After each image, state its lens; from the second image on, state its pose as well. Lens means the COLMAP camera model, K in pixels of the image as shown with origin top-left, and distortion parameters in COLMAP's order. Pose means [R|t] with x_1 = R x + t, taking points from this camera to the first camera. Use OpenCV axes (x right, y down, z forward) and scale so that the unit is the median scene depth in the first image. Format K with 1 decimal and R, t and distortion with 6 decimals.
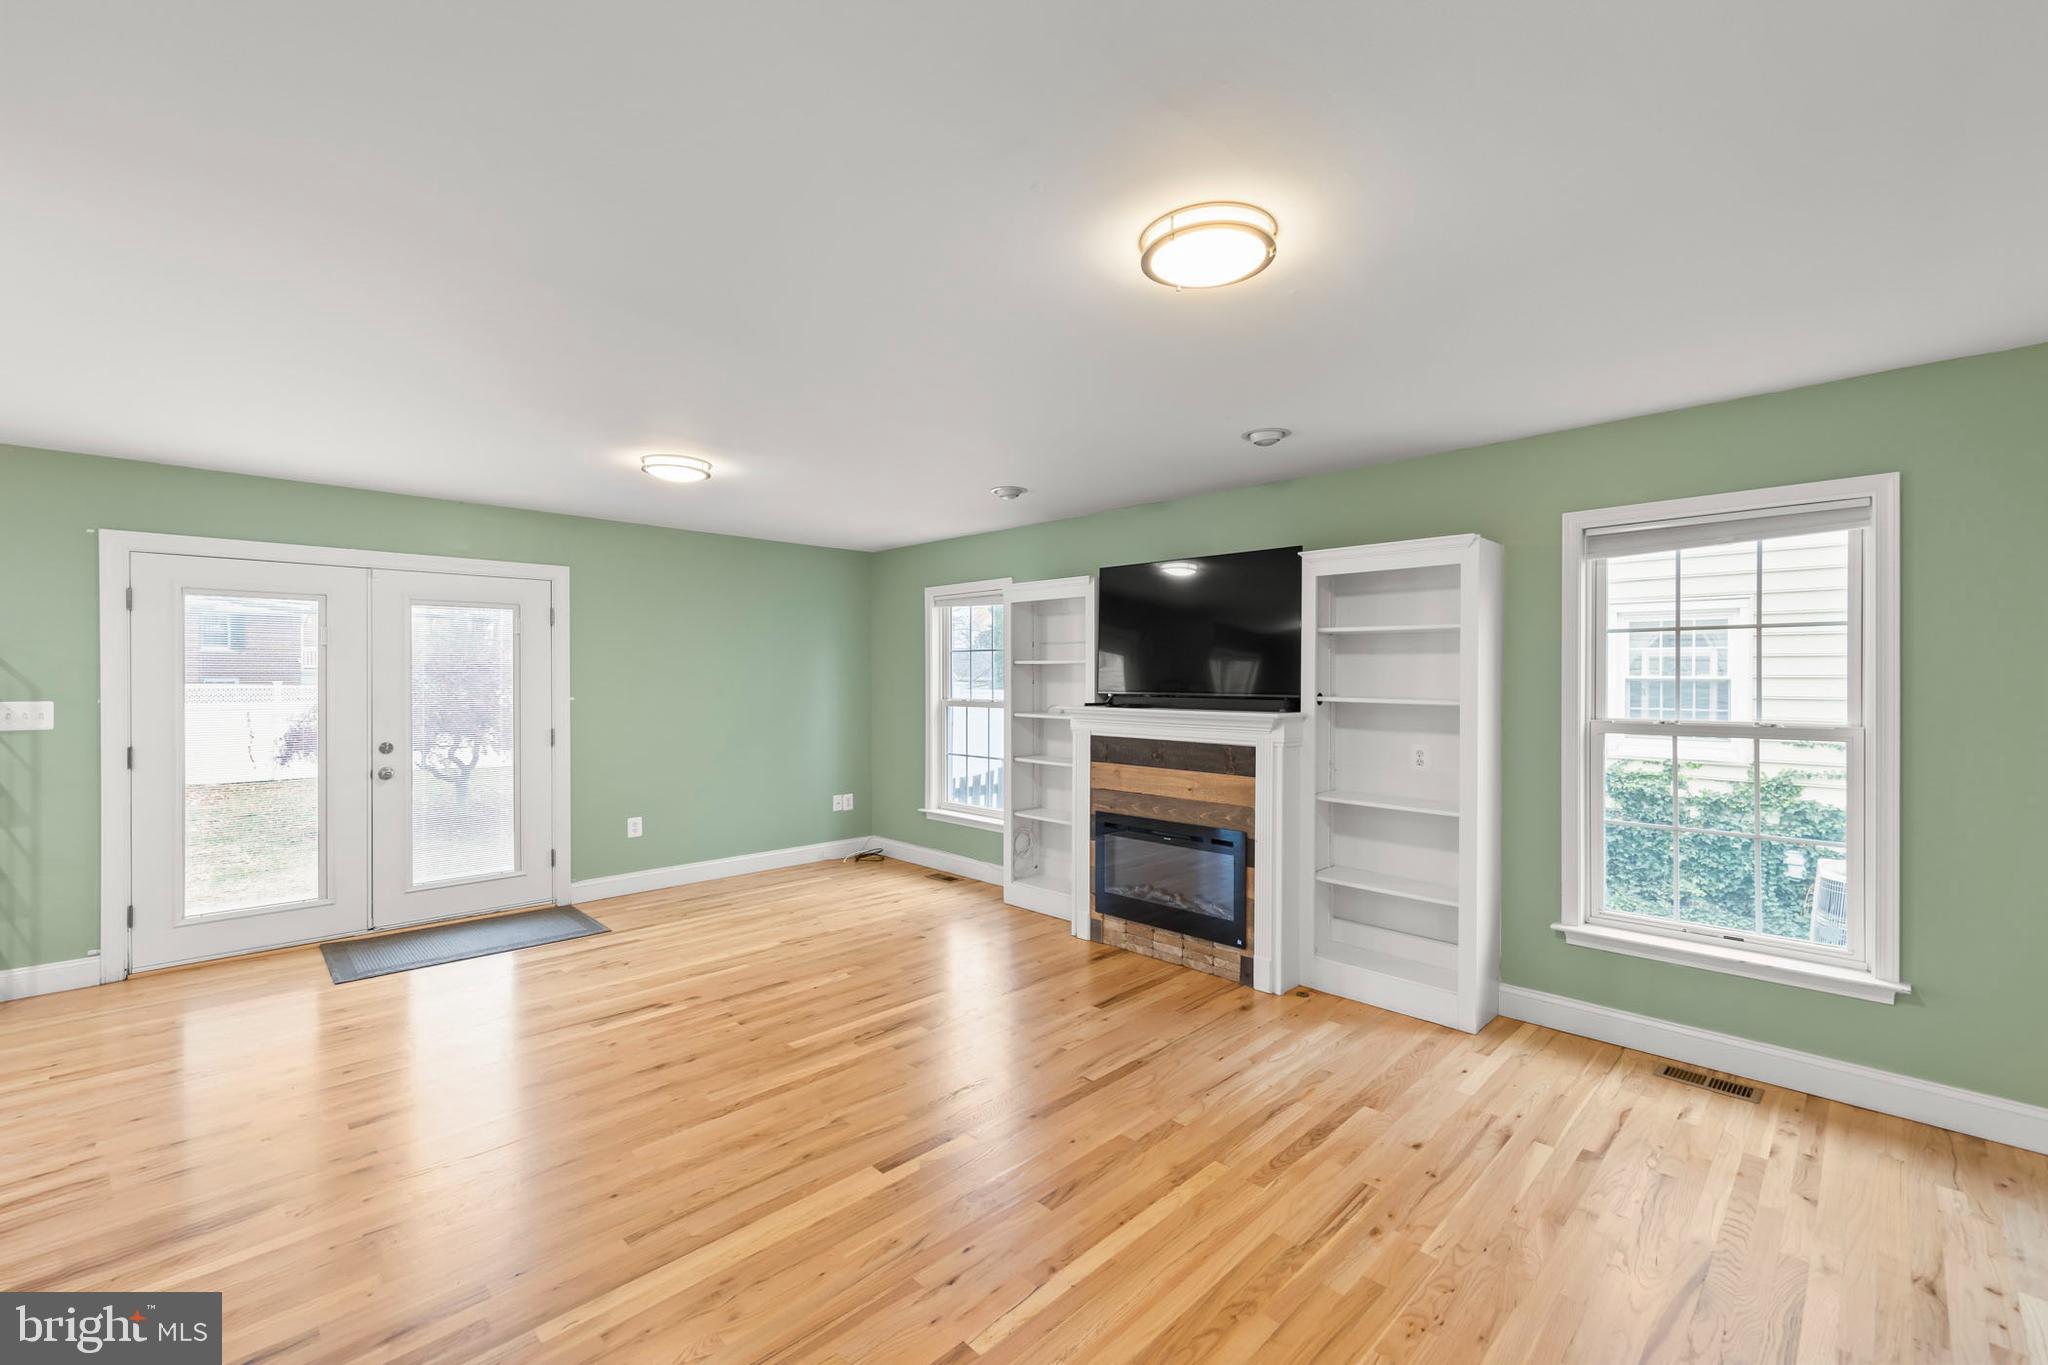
lens RADIAL K [[859.2, 0, 1020.8], [0, 859.2, 673.7], [0, 0, 1]] dist [0.002543, 0.000335]
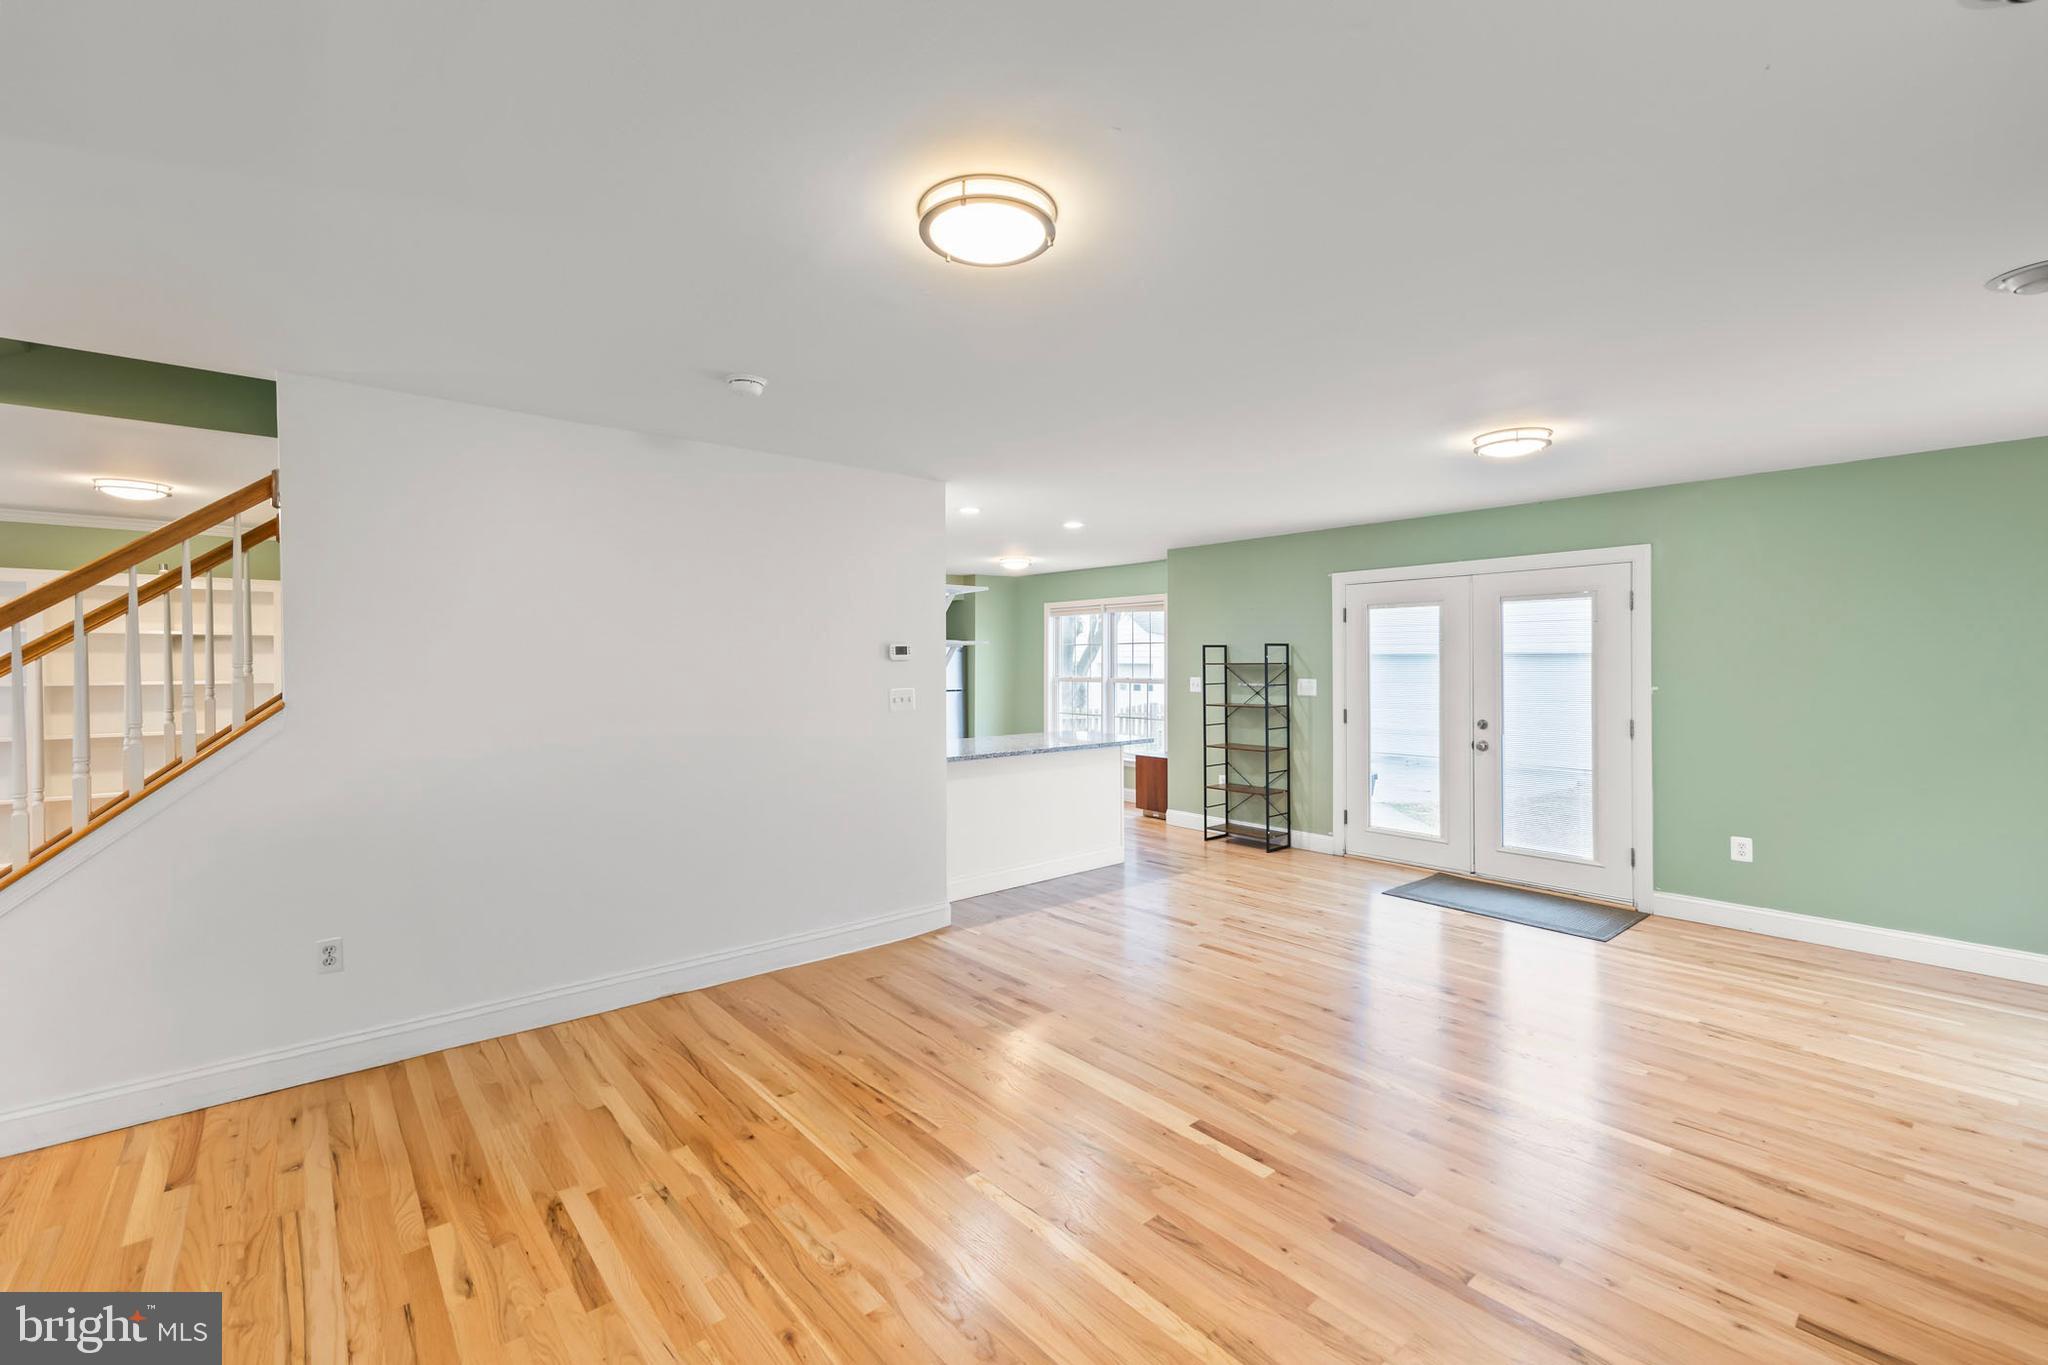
lens RADIAL K [[855.1, 0, 1029.7], [0, 855.1, 656.0], [0, 0, 1]] dist [0.001955, 0.000319]
pose [[-0.064792, -0.010277, -0.997846, 0.494998], [0.003075, 0.999940, -0.010498, 0.002634], [0.997894, -0.003749, -0.064756, 0.466658]]
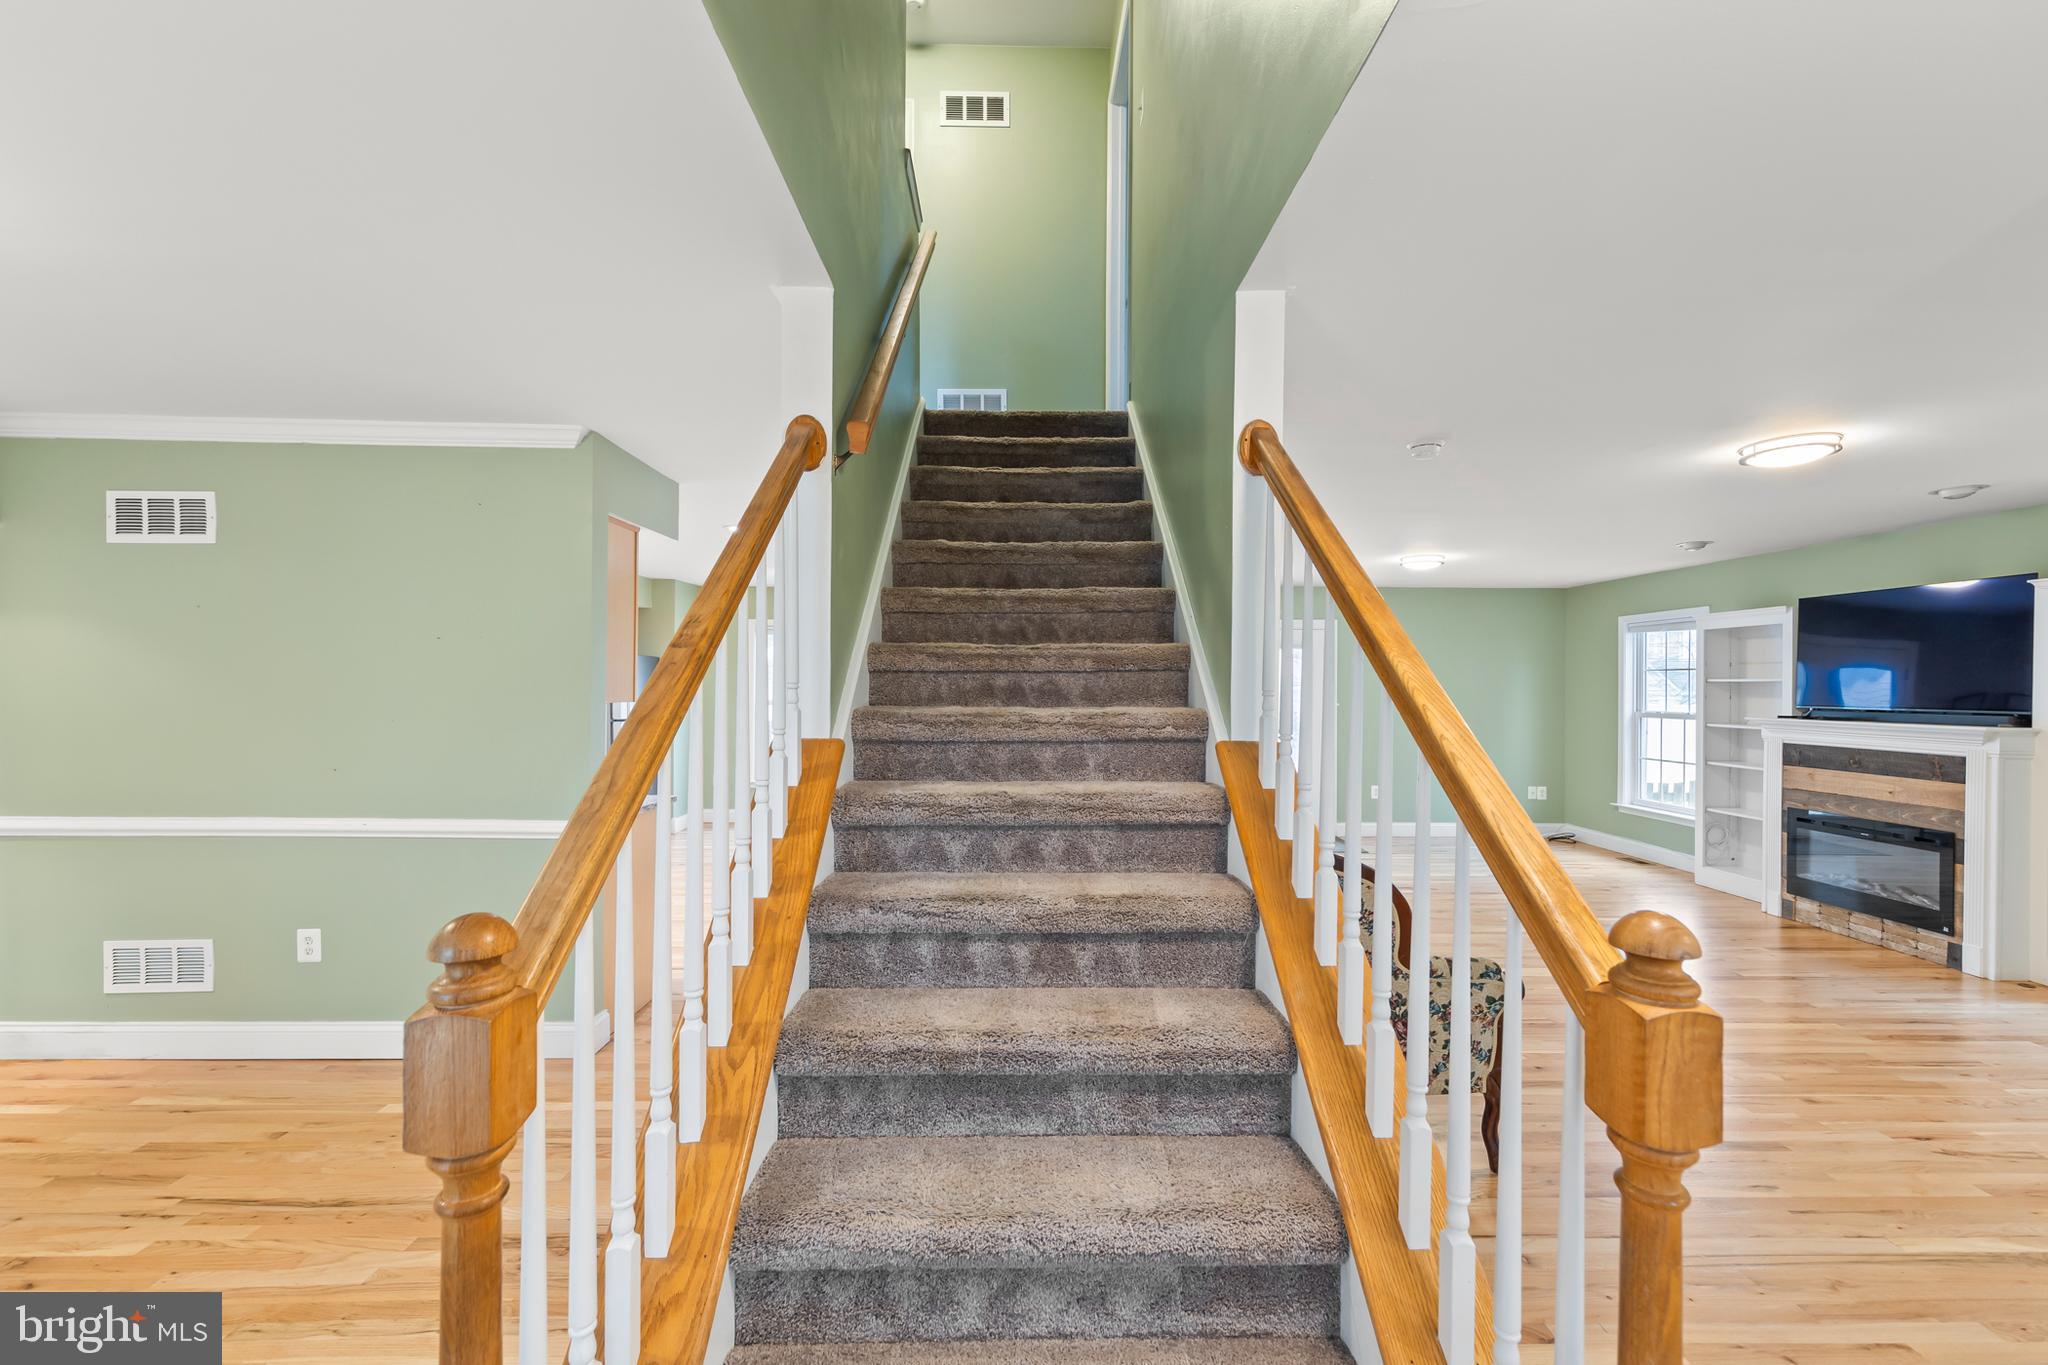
lens RADIAL K [[810.4, 0, 1031.2], [0, 810.4, 691.5], [0, 0, 1]] dist [-0.000126, 0.000271]
pose [[0.726768, 0.006224, -0.686855, 0.096644], [-0.001925, 0.999973, 0.007025, -0.004849], [0.686881, -0.003783, 0.726761, -0.523705]]
